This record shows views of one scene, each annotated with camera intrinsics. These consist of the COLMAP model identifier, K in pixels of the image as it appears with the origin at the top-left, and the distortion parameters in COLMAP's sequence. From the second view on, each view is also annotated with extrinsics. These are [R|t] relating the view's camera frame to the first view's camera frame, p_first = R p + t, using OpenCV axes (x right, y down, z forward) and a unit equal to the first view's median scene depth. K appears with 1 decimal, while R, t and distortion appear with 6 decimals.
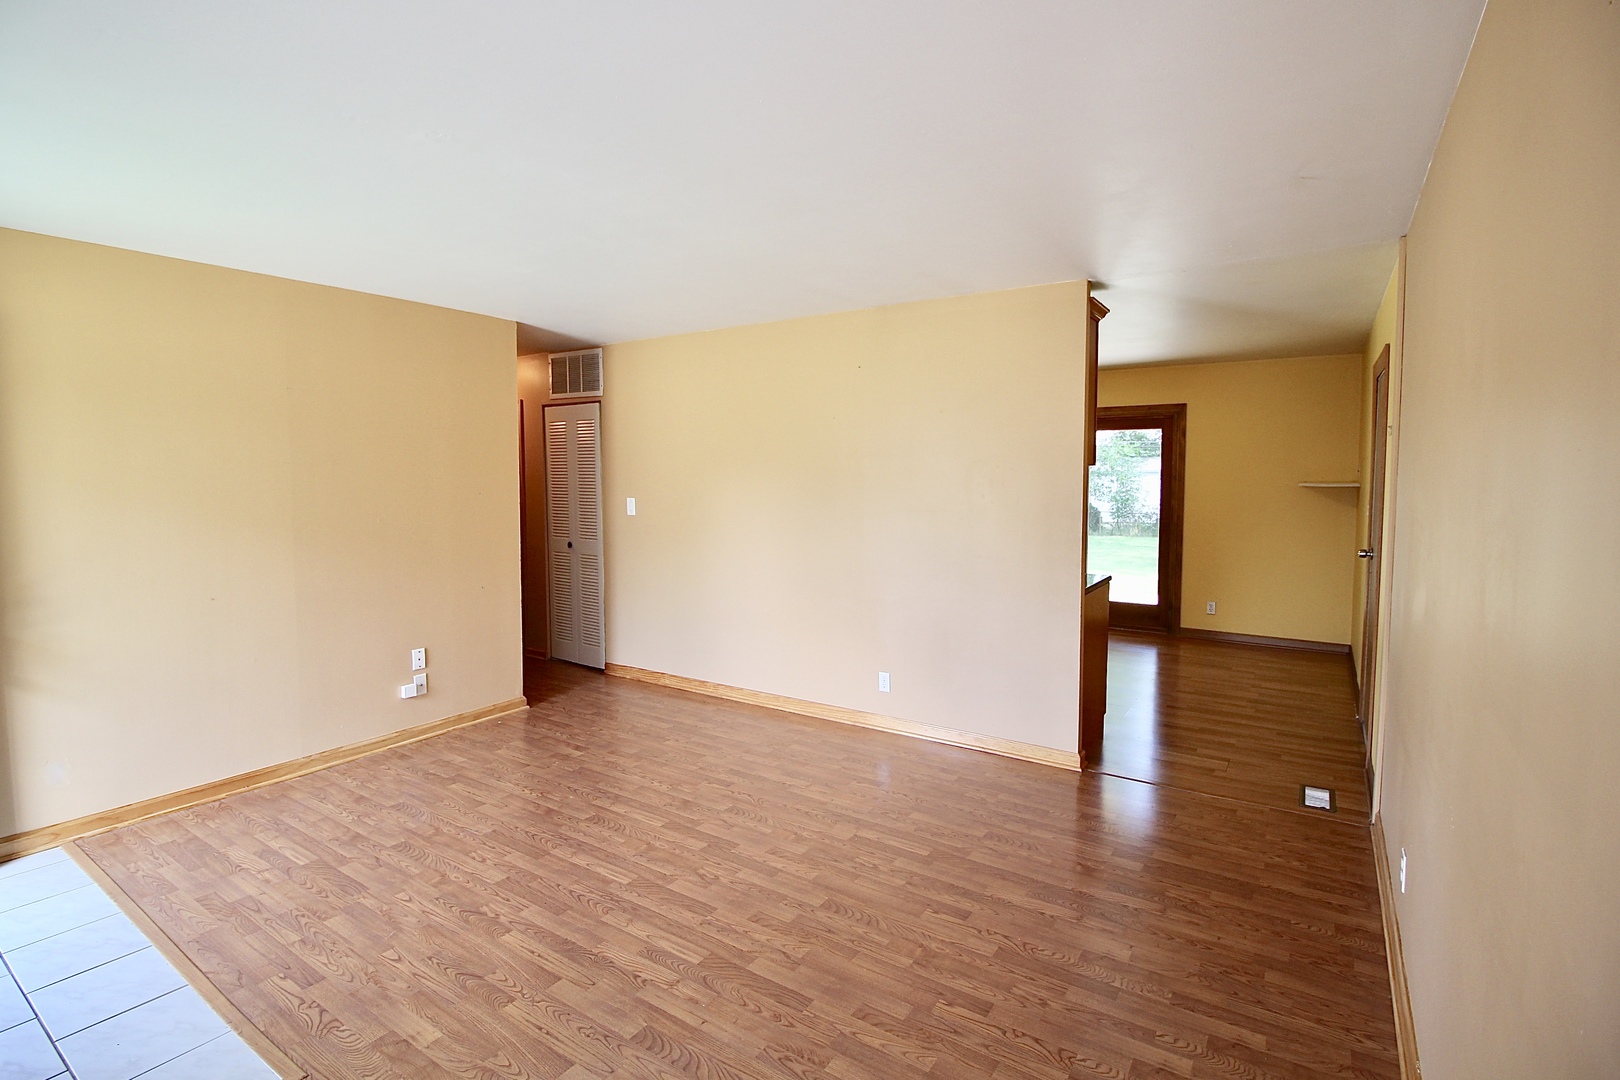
lens RADIAL K [[787.0, 0, 819.0], [0, 787.0, 519.4], [0, 0, 1]] dist [-0.001776, -0.000225]
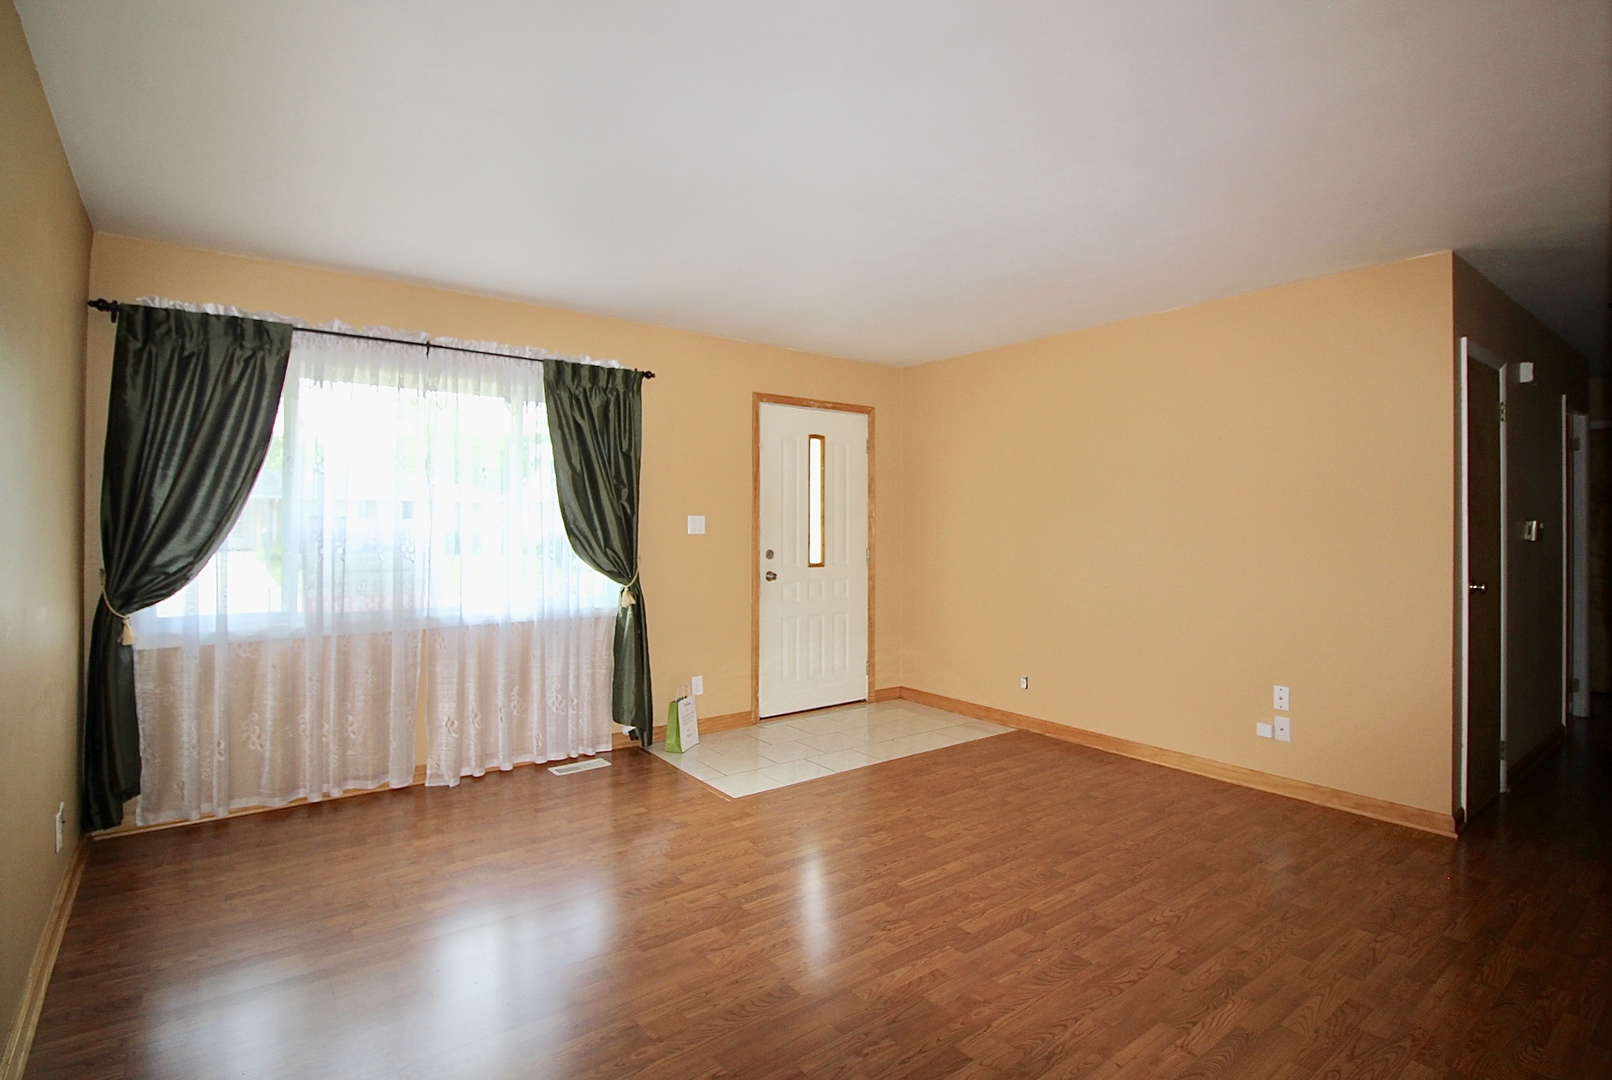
lens RADIAL K [[783.1, 0, 815.0], [0, 783.1, 519.5], [0, 0, 1]] dist [-0.001776, -0.000225]
pose [[-0.323176, -0.008996, -0.946296, 0.676339], [-0.062882, 0.997949, 0.011988, 0.004295], [0.944248, 0.063379, -0.323079, 1.125936]]
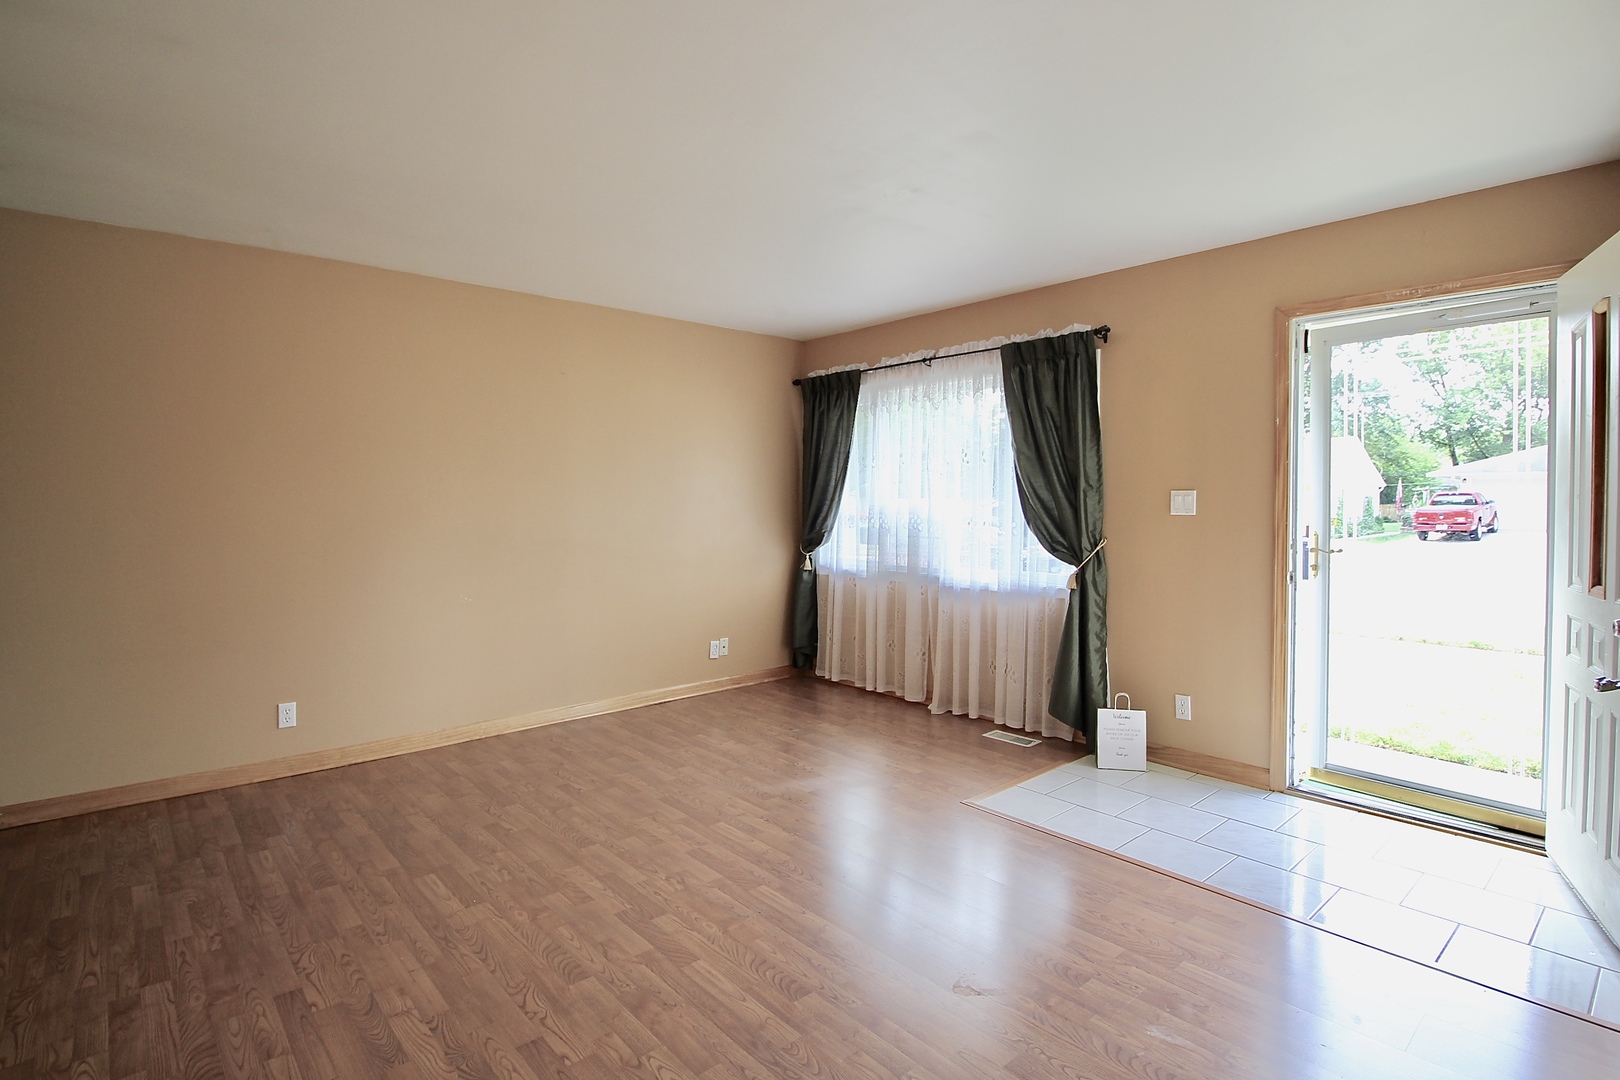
lens RADIAL K [[787.0, 0, 819.0], [0, 787.0, 519.4], [0, 0, 1]] dist [-0.001776, -0.000225]
pose [[-0.969072, -0.003893, 0.246749, -0.504259], [0.016575, 0.996591, 0.080820, -0.032345], [-0.246222, 0.082410, -0.965704, 1.734931]]
